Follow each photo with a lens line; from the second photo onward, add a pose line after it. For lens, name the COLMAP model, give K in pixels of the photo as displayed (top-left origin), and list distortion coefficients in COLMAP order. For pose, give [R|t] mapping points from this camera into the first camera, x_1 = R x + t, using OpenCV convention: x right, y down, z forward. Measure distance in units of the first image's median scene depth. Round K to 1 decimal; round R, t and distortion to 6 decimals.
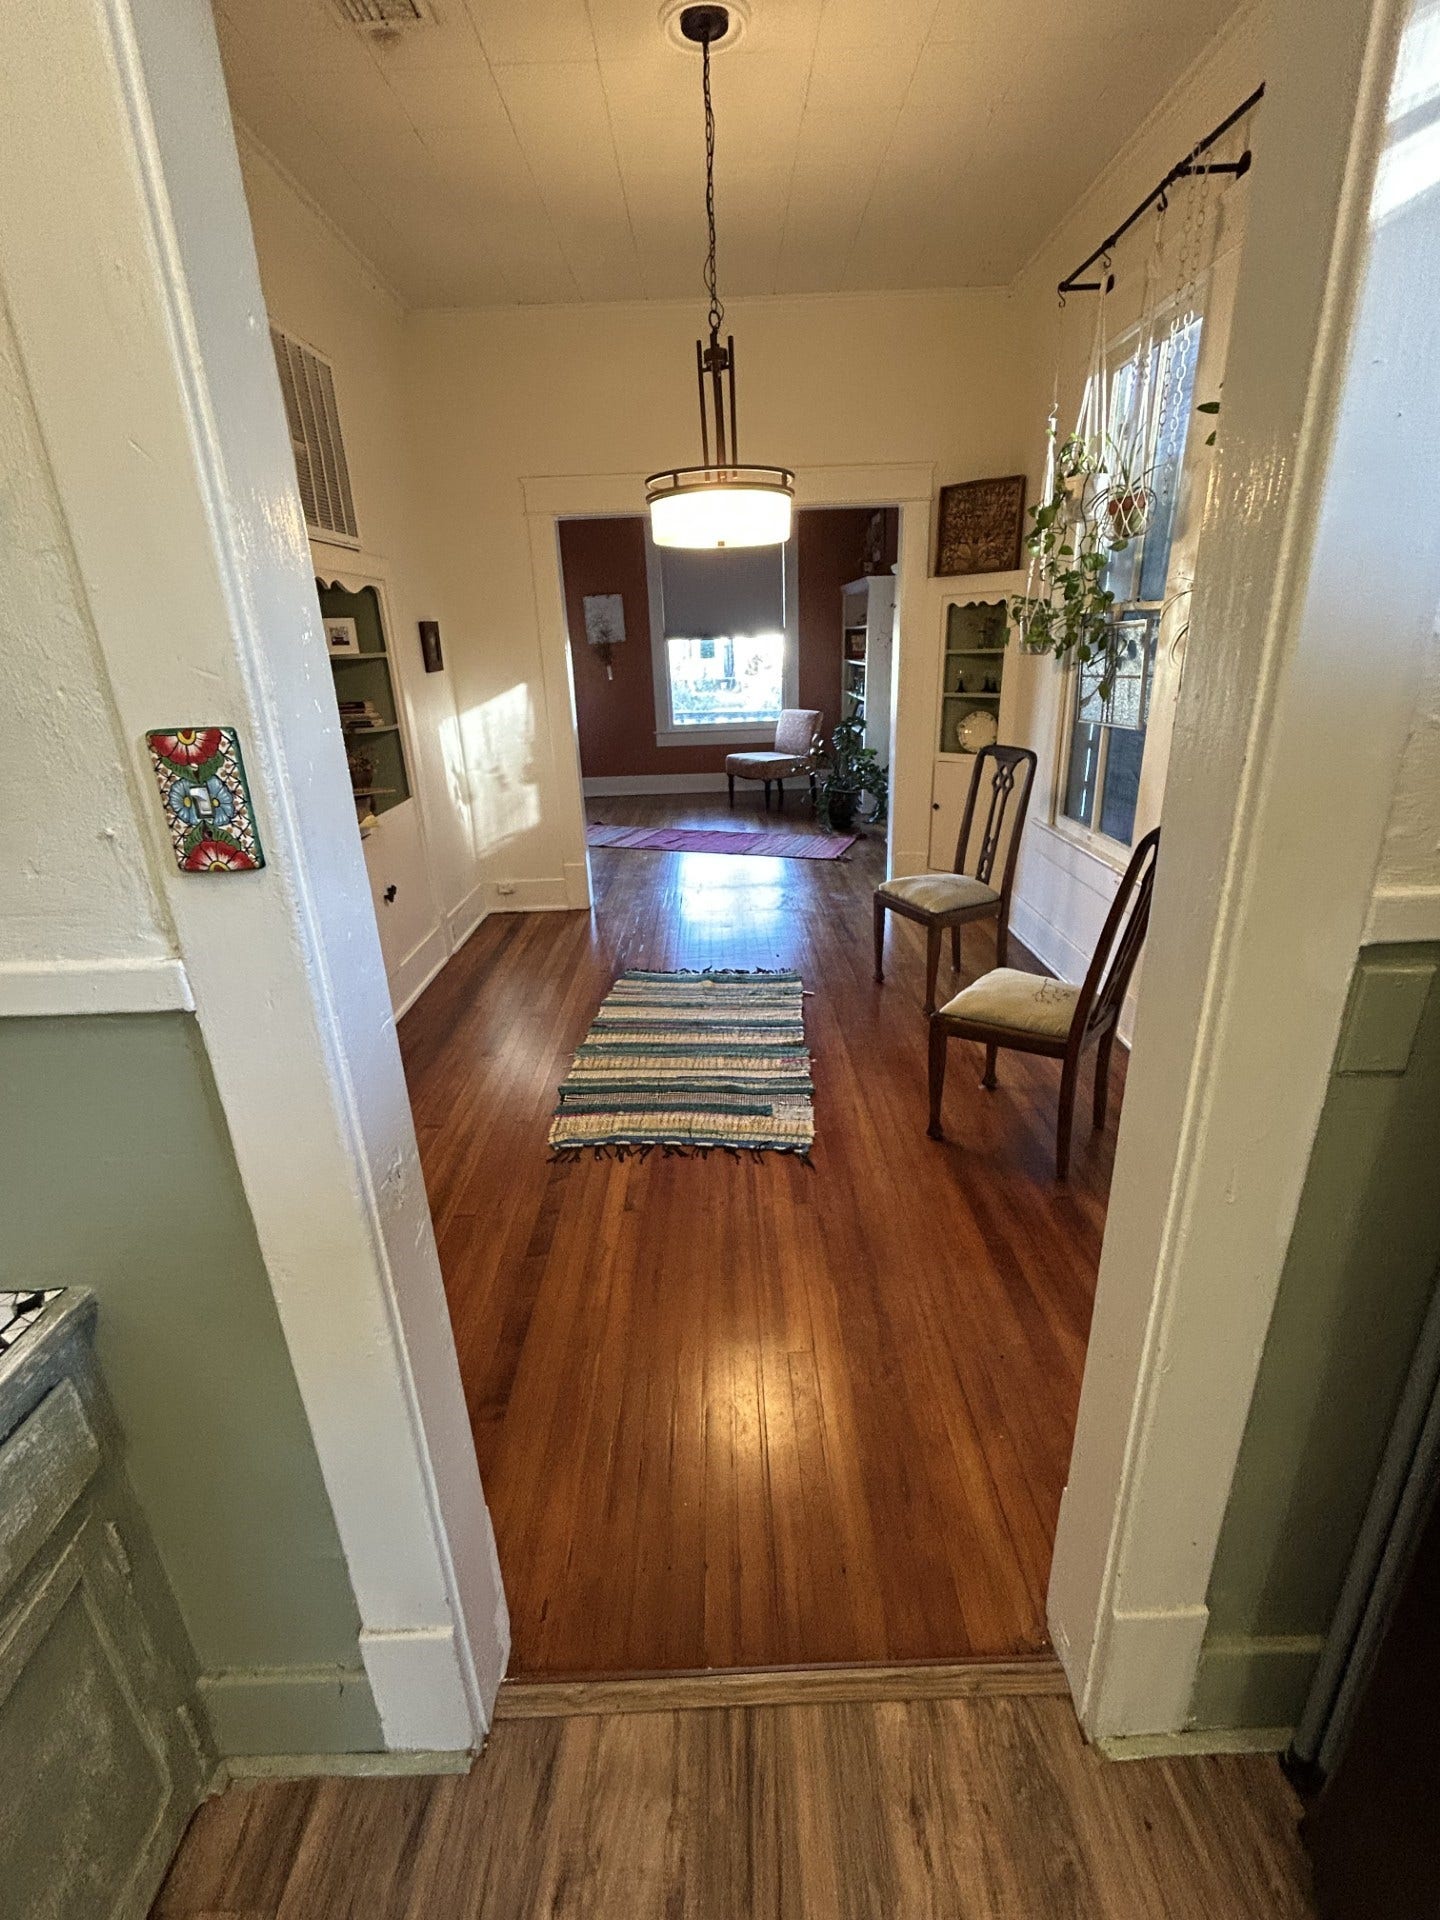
lens RADIAL K [[855.8, 0, 723.4], [0, 855.8, 962.7], [0, 0, 1]] dist [-0.000592, 0.000846]
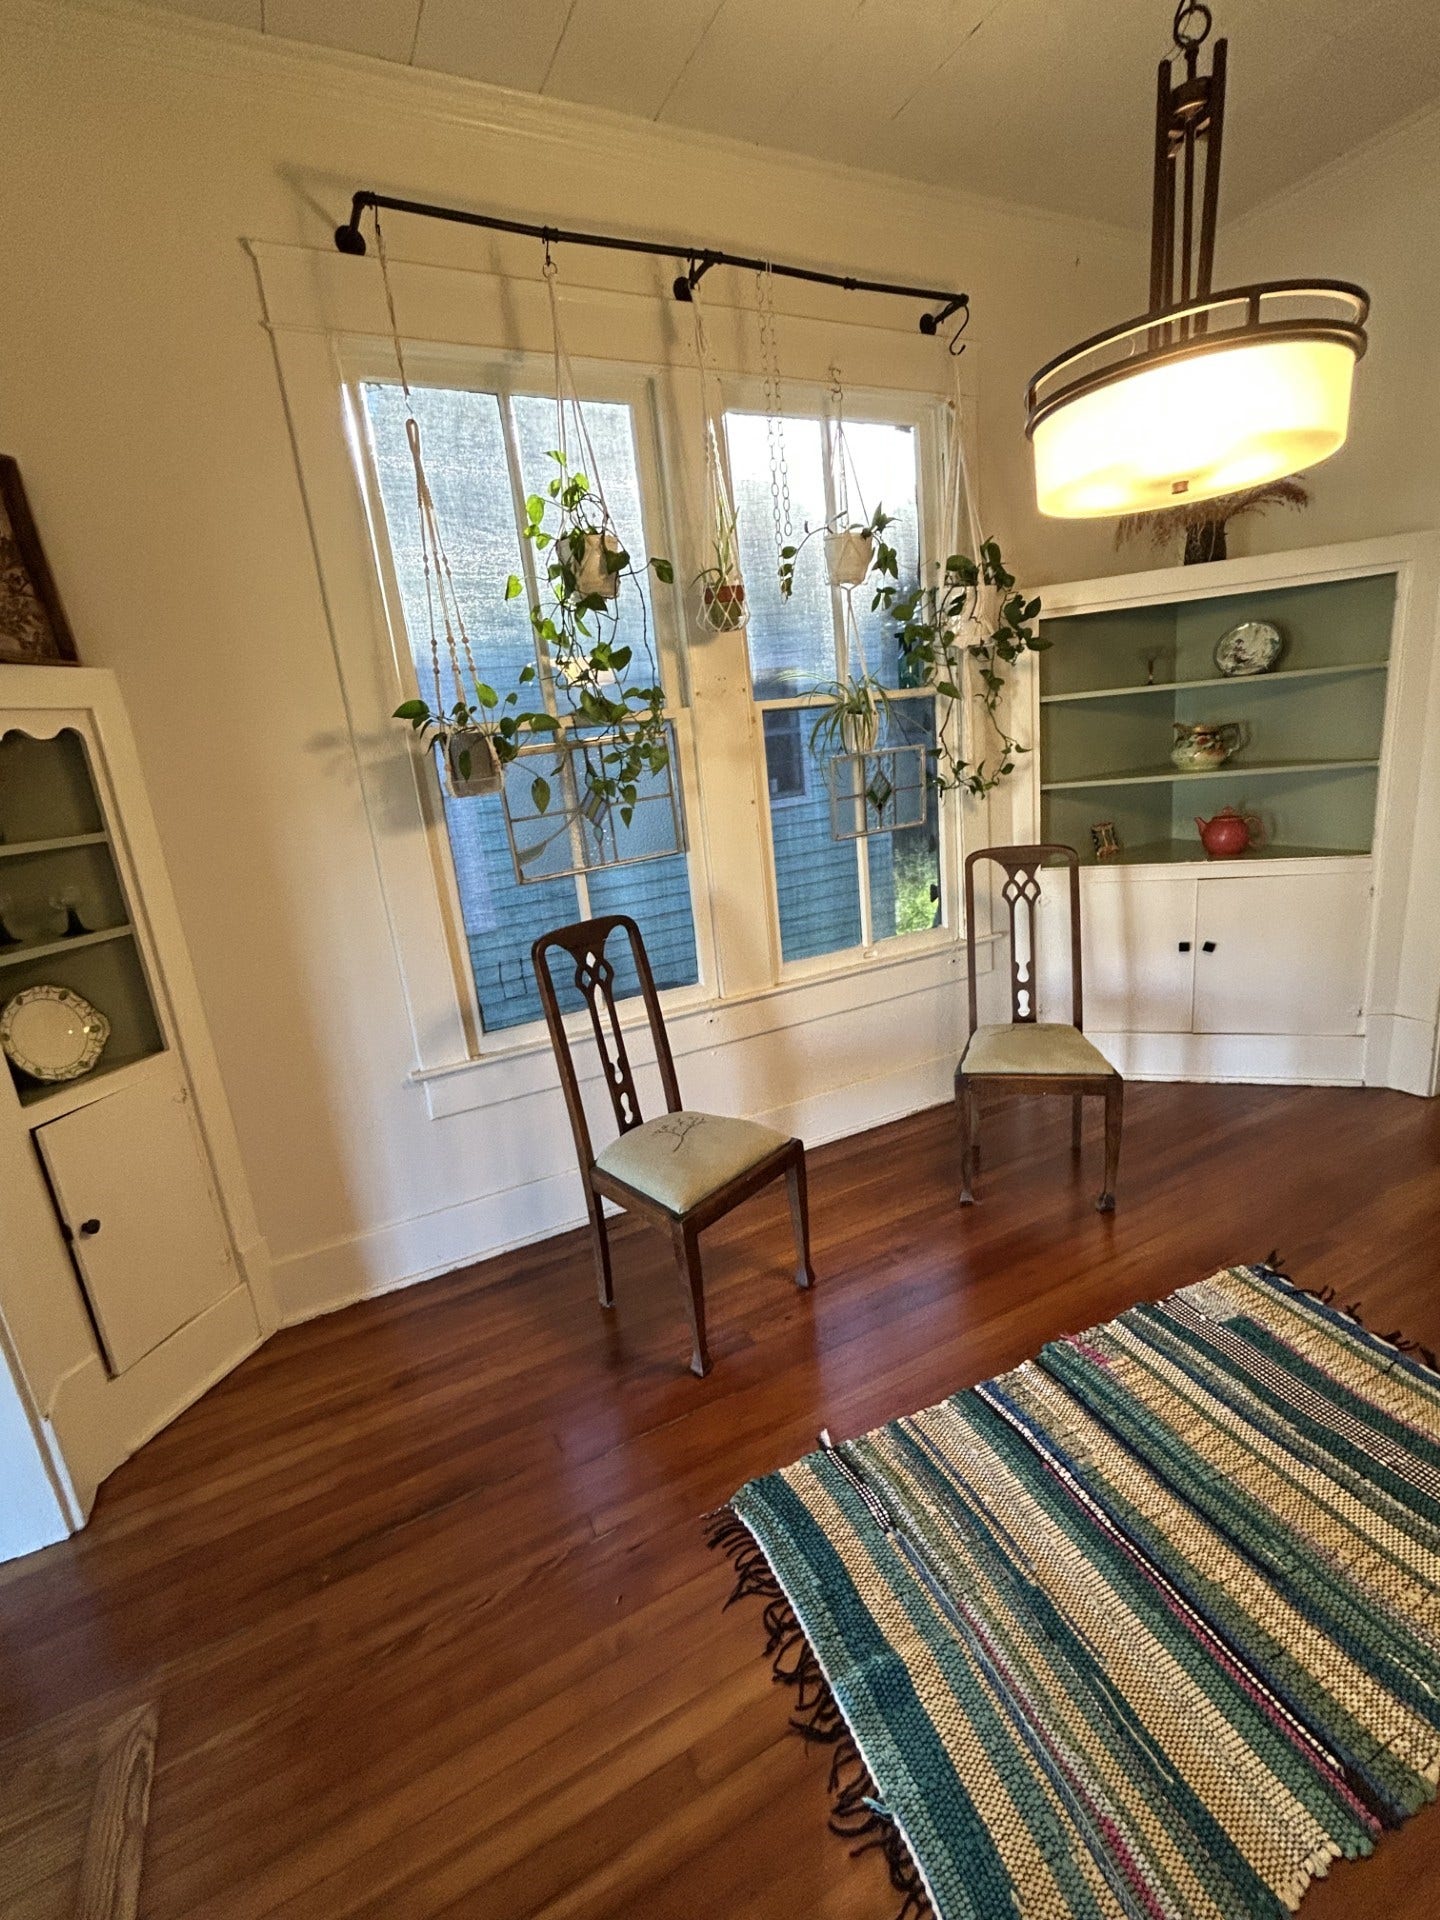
lens RADIAL K [[855.8, 0, 725.6], [0, 855.8, 957.2], [0, 0, 1]] dist [-0.000592, 0.000846]
pose [[-0.436239, -0.151207, 0.887035, -0.284723], [0.421249, 0.836770, 0.349807, -0.417145], [-0.795138, 0.526262, -0.301336, 1.145114]]
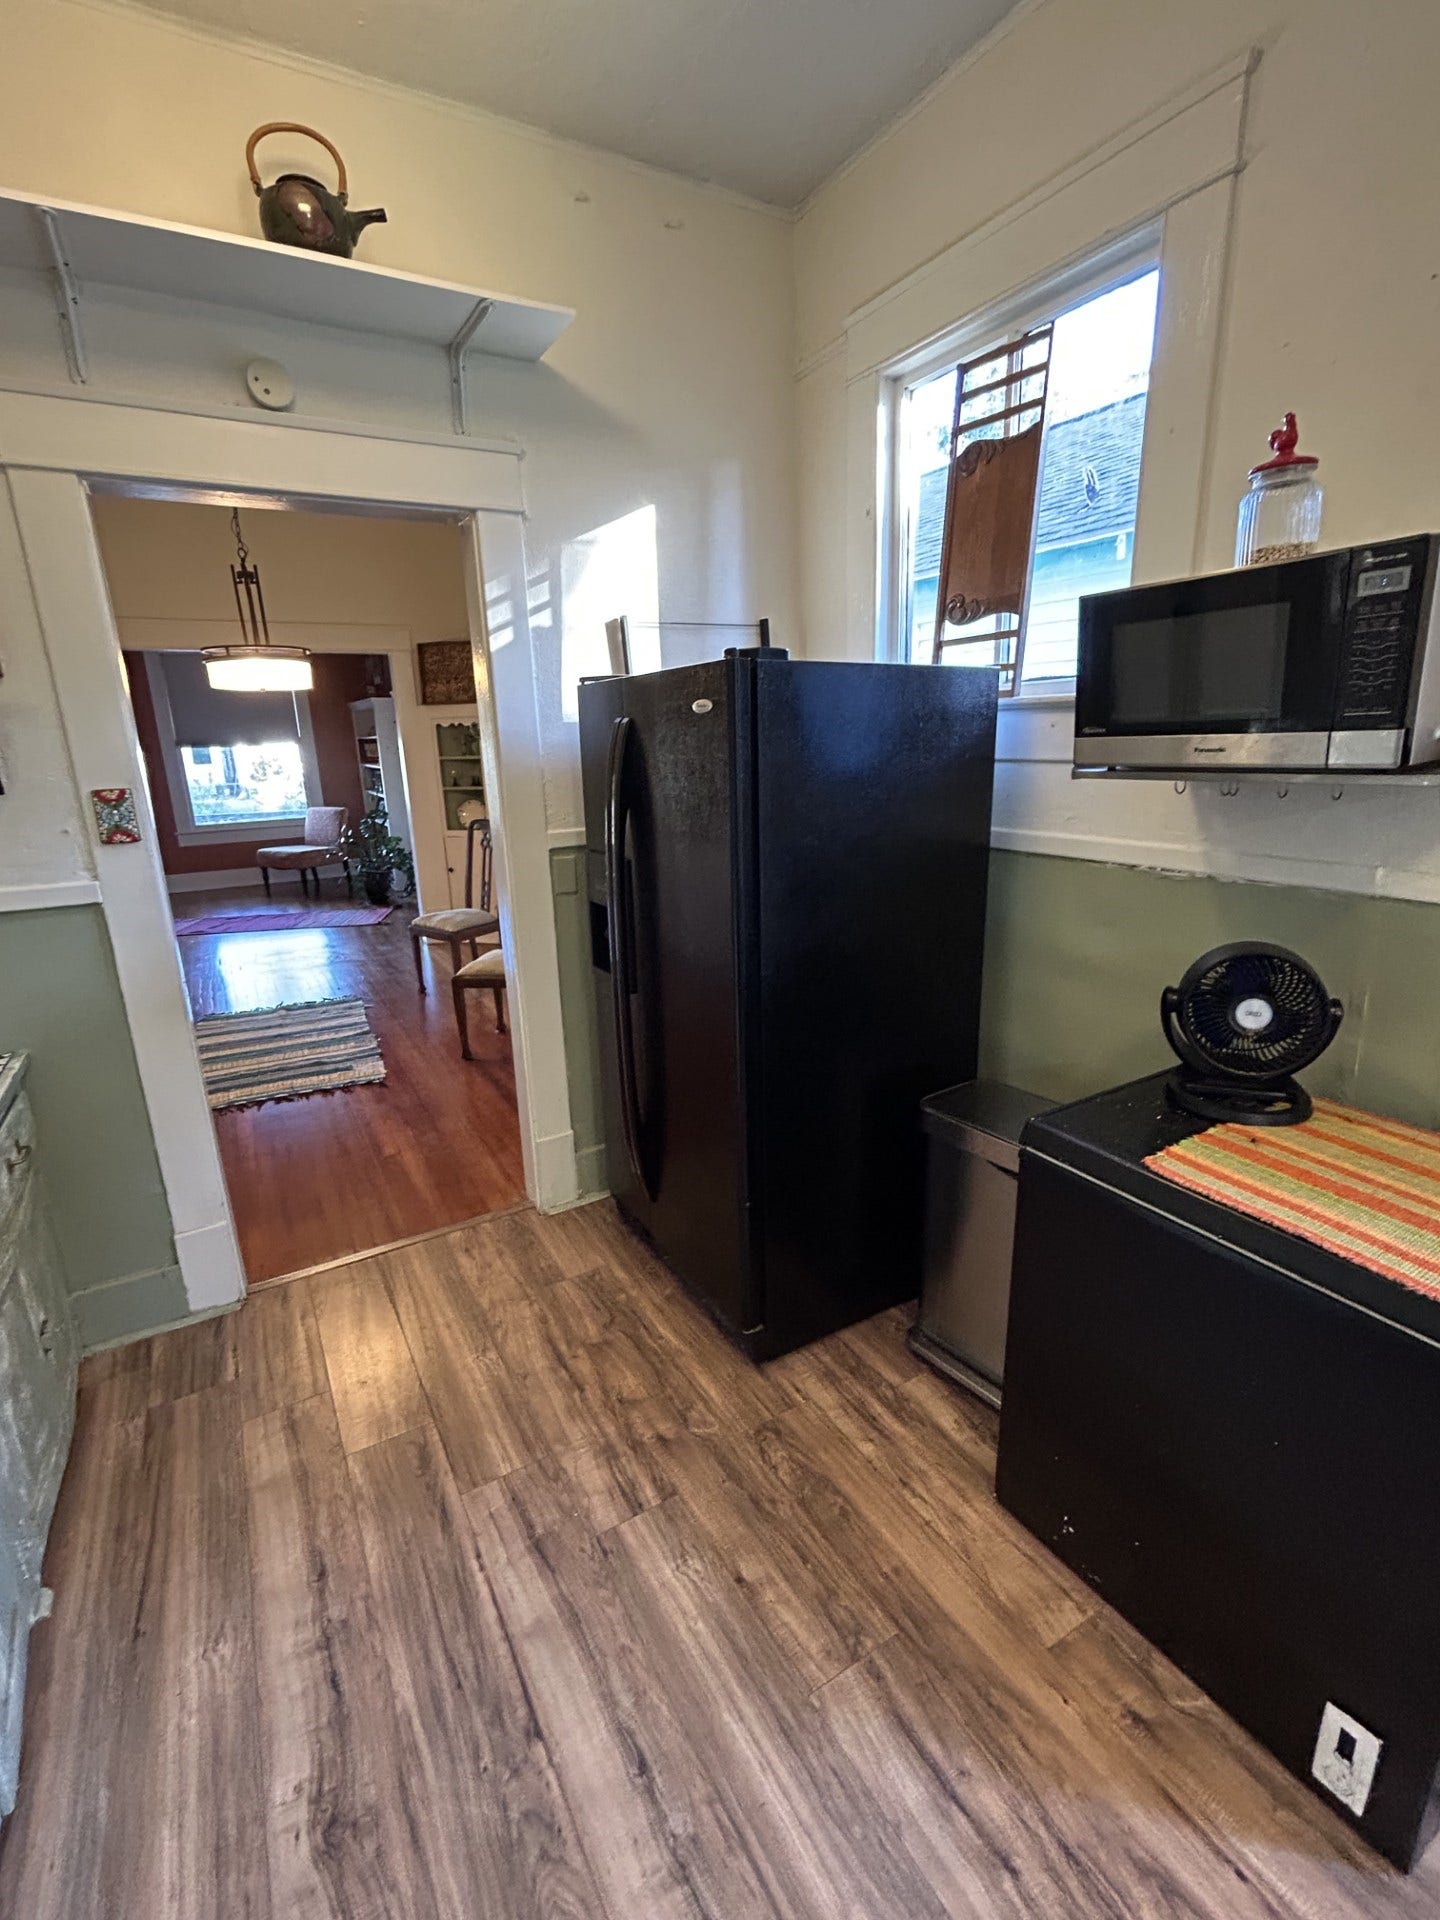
lens RADIAL K [[855.8, 0, 713.6], [0, 855.8, 963.2], [0, 0, 1]] dist [-0.000592, 0.000846]
pose [[0.870438, -0.119075, 0.477660, -0.067015], [0.171268, 0.982939, -0.067065, 0.165279], [-0.461525, 0.140184, 0.875981, -0.464180]]
